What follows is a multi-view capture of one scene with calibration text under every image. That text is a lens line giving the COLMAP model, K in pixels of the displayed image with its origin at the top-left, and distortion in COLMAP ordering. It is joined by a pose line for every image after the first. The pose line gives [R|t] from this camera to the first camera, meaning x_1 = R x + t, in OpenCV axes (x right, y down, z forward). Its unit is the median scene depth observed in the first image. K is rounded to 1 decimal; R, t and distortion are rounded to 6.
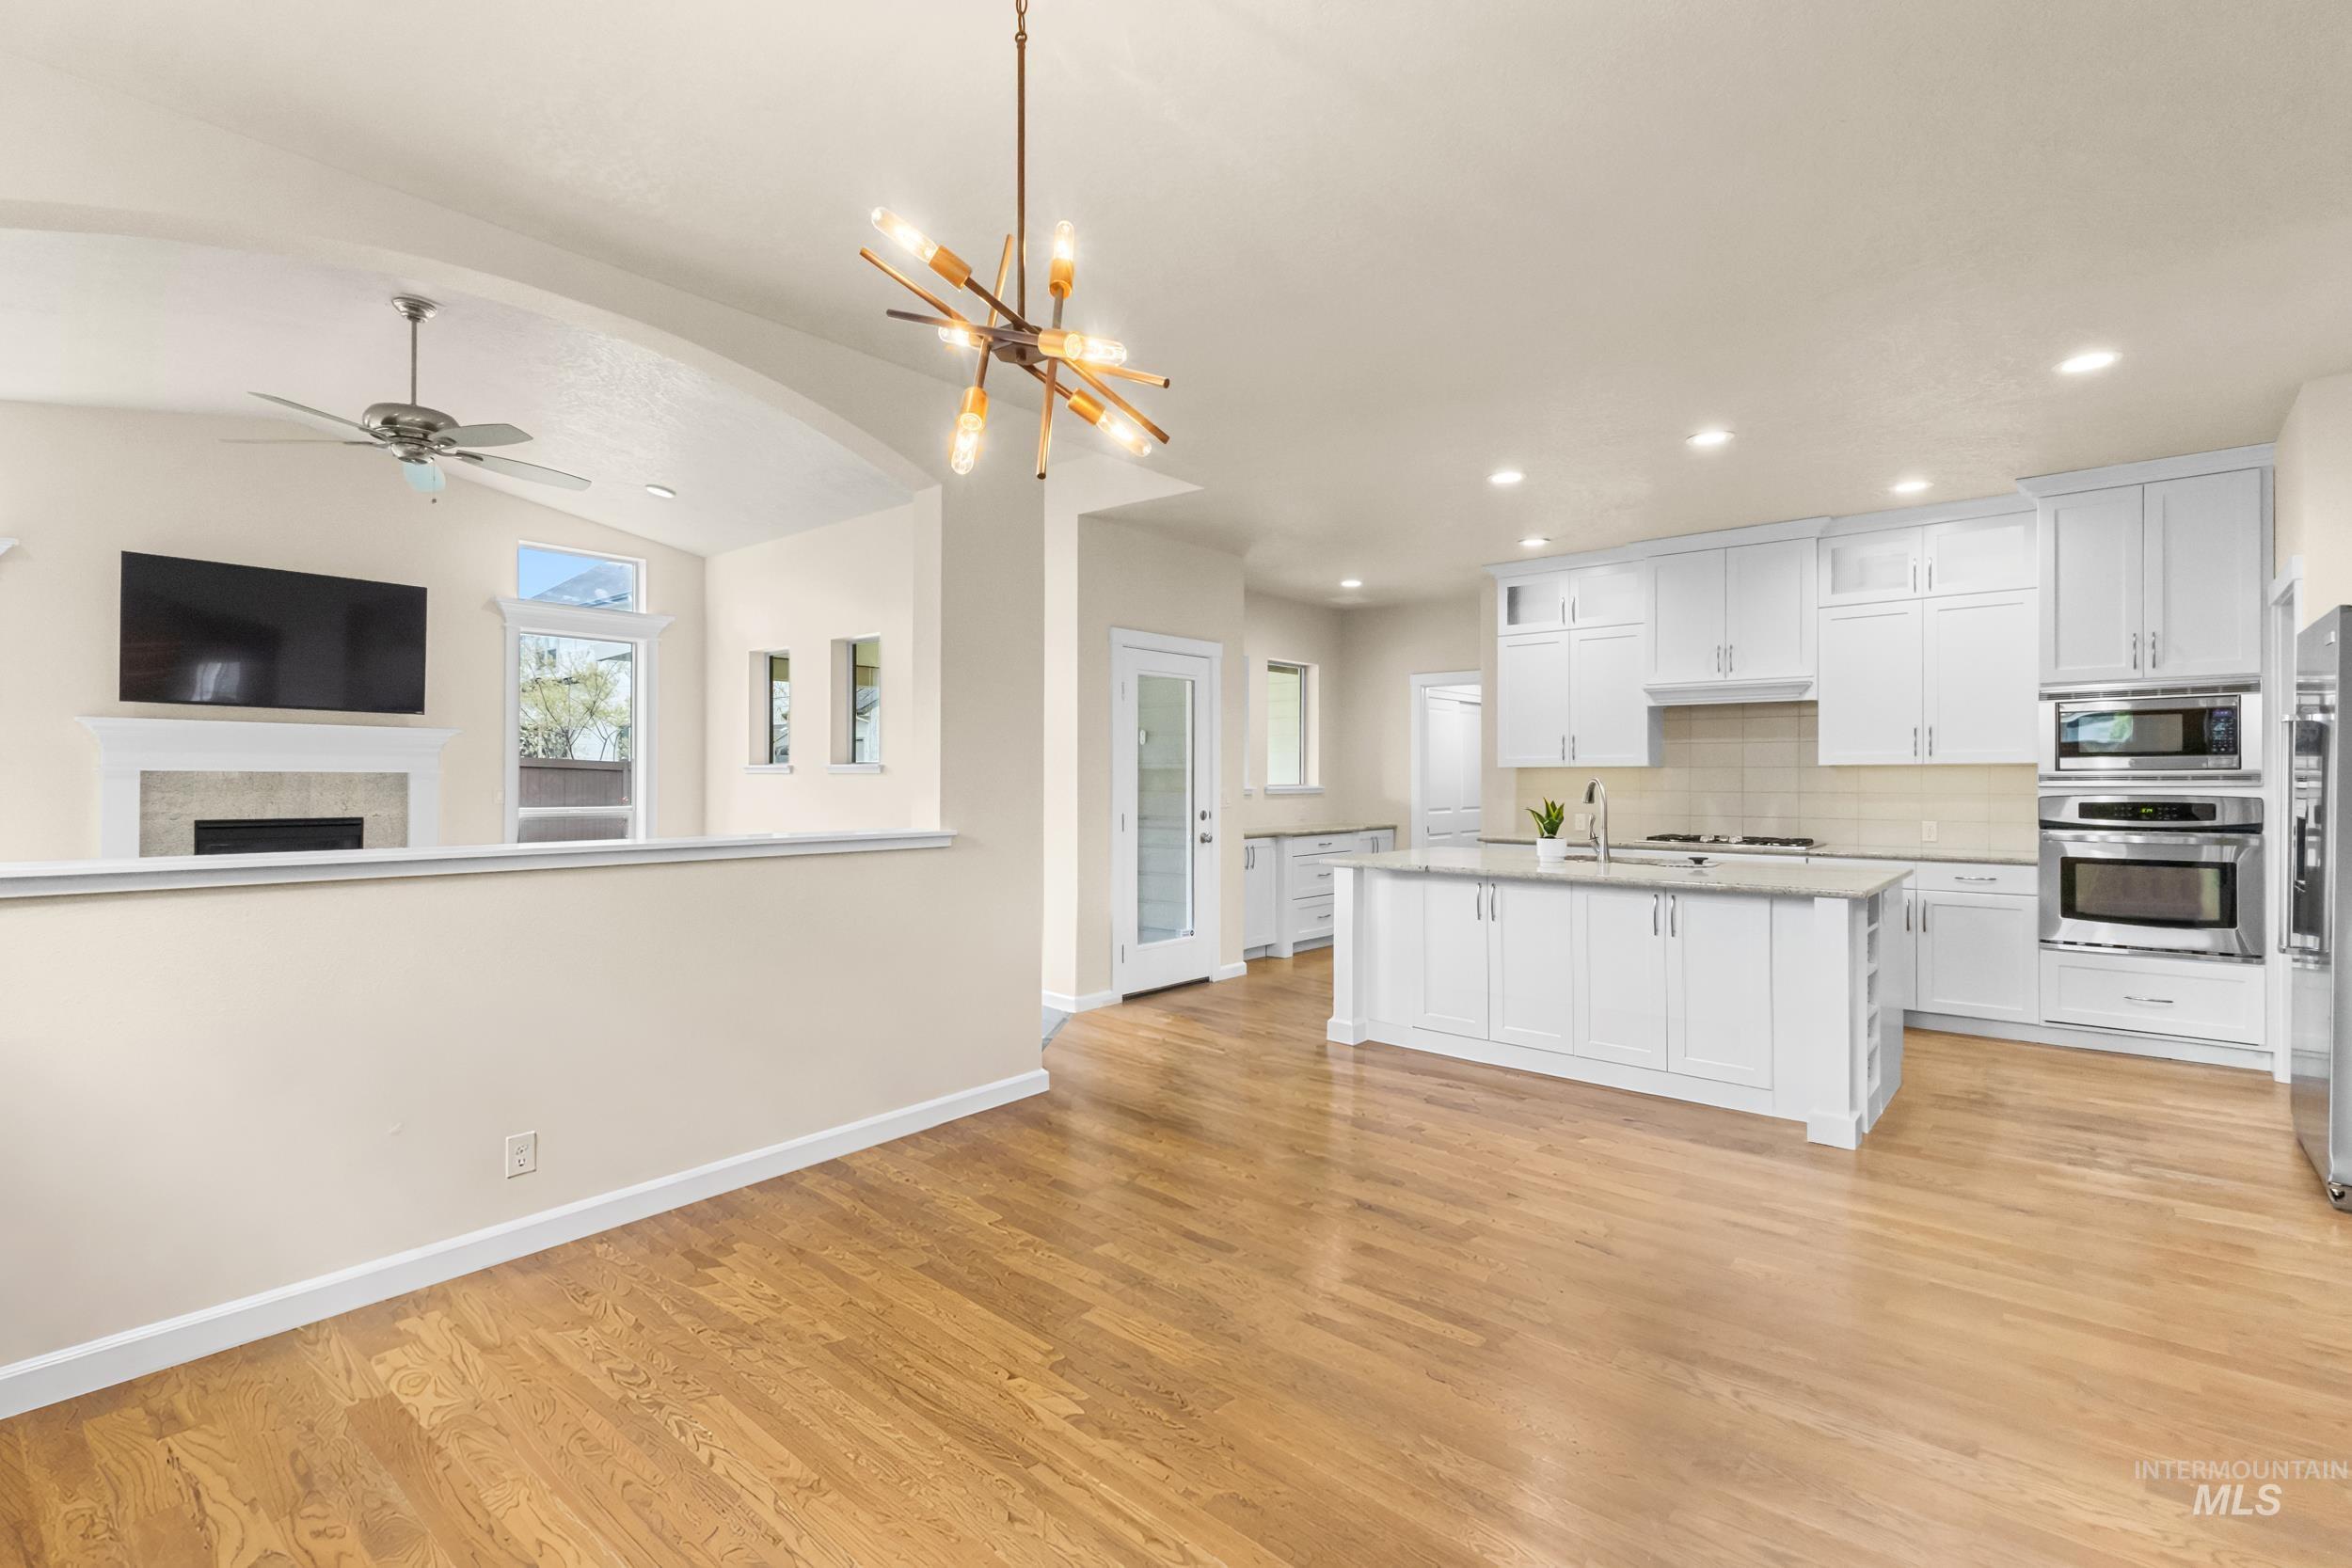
lens RADIAL K [[1085.8, 0, 1181.0], [0, 1085.8, 778.9], [0, 0, 1]] dist [-0.001137, 0.000141]
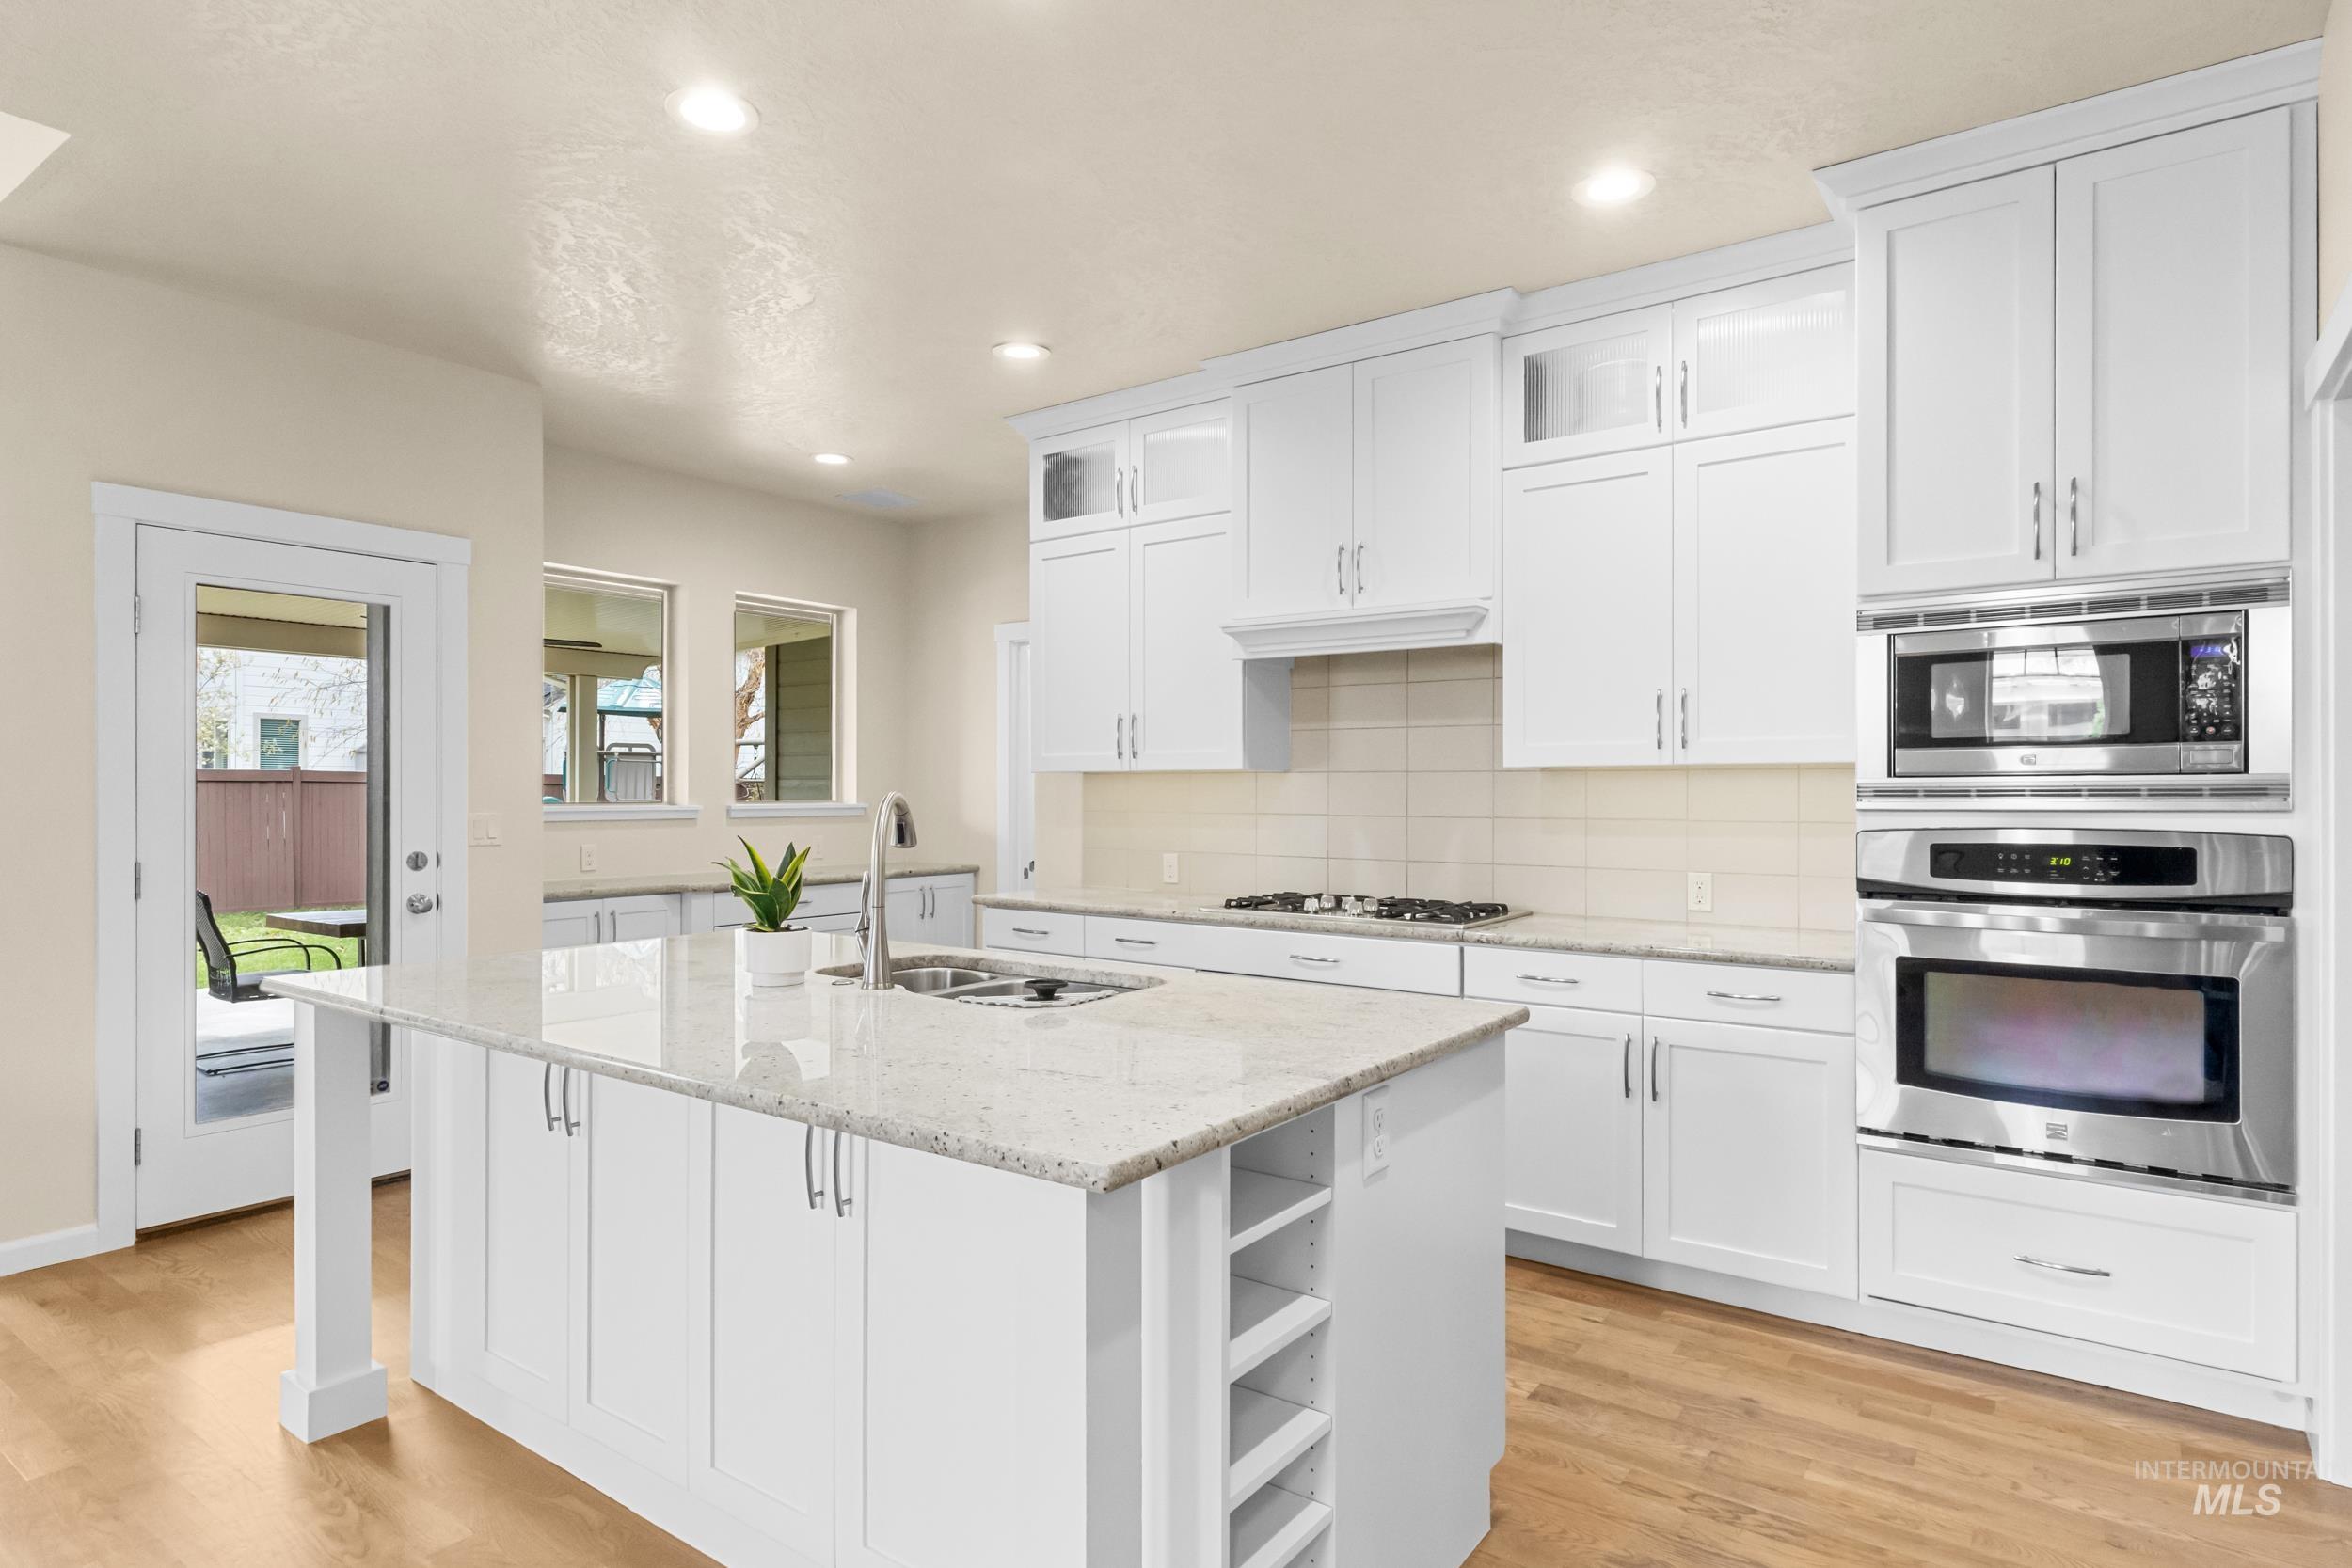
lens RADIAL K [[1278.9, 0, 1171.7], [0, 1278.9, 793.8], [0, 0, 1]] dist [-0.011404, 0.002916]
pose [[0.996568, 0.000769, 0.082770, 0.443281], [-0.000953, 0.999997, 0.002184, -0.001050], [-0.082768, -0.002255, 0.996566, 0.464487]]
